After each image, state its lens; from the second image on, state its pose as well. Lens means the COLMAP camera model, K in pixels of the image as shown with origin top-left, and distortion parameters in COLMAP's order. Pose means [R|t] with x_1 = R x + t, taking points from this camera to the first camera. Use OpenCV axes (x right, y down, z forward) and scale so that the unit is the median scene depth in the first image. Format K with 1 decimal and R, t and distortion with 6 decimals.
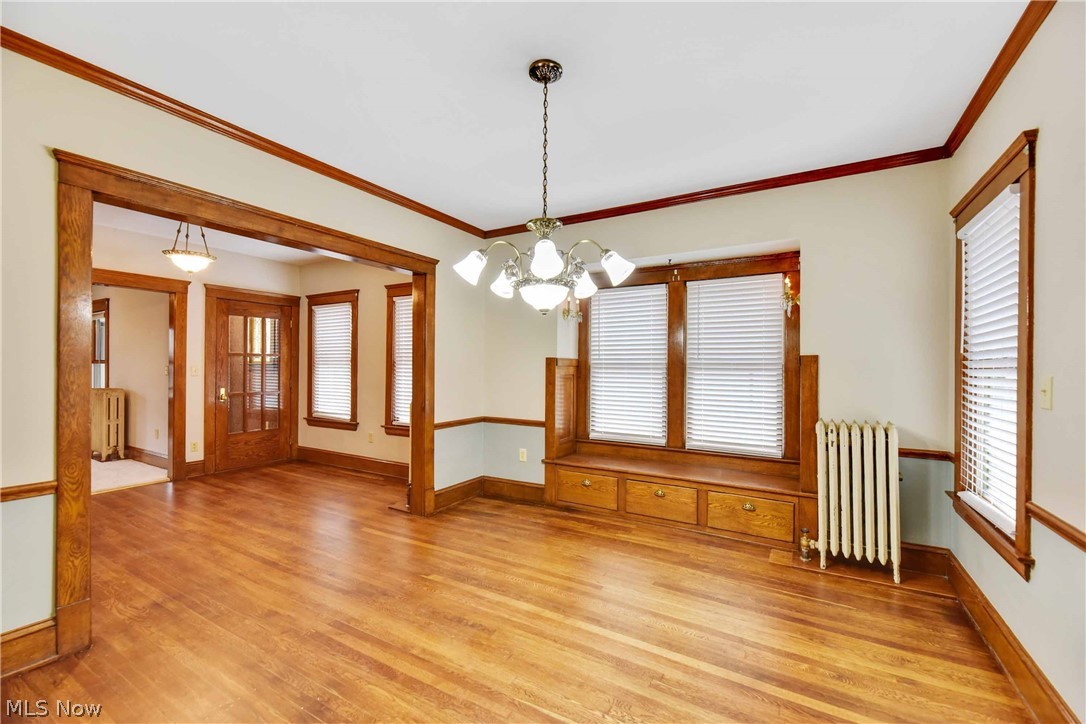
lens RADIAL K [[454.5, 0, 545.7], [0, 454.5, 366.4], [0, 0, 1]] dist [-0.002785, -0.000376]
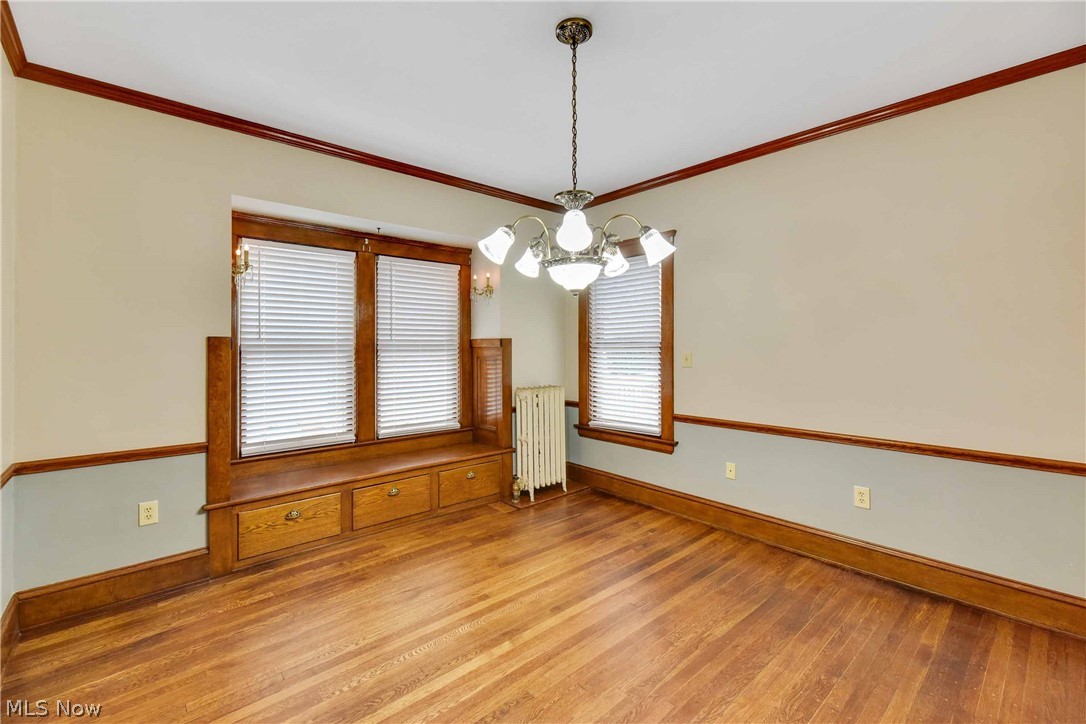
lens RADIAL K [[470.1, 0, 548.4], [0, 470.1, 343.8], [0, 0, 1]] dist [-0.001555, -0.000726]
pose [[0.293964, -0.008316, 0.955780, -0.527586], [-0.001702, 0.999956, 0.009224, -0.019906], [-0.955815, -0.004338, 0.293937, 0.432389]]
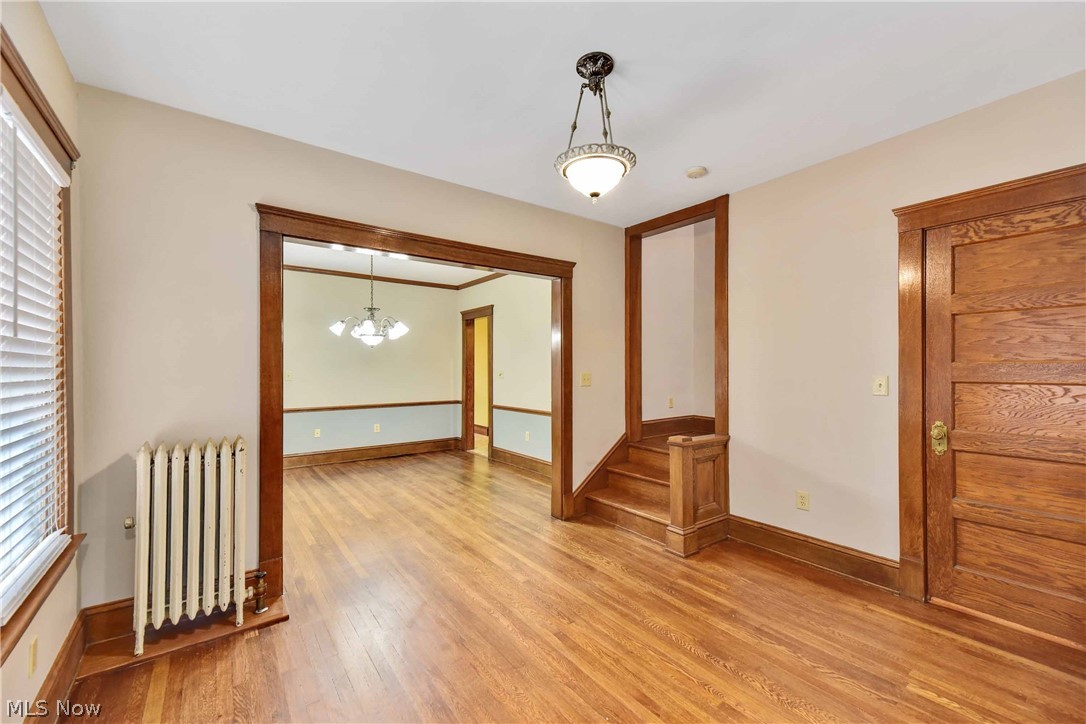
lens RADIAL K [[448.4, 0, 546.7], [0, 448.4, 357.0], [0, 0, 1]] dist [-0.000261, -0.000647]
pose [[-0.922537, 0.004578, 0.385882, -0.975007], [-0.005548, 0.999669, -0.025121, -0.008227], [-0.385869, -0.025316, -0.922206, 1.574802]]
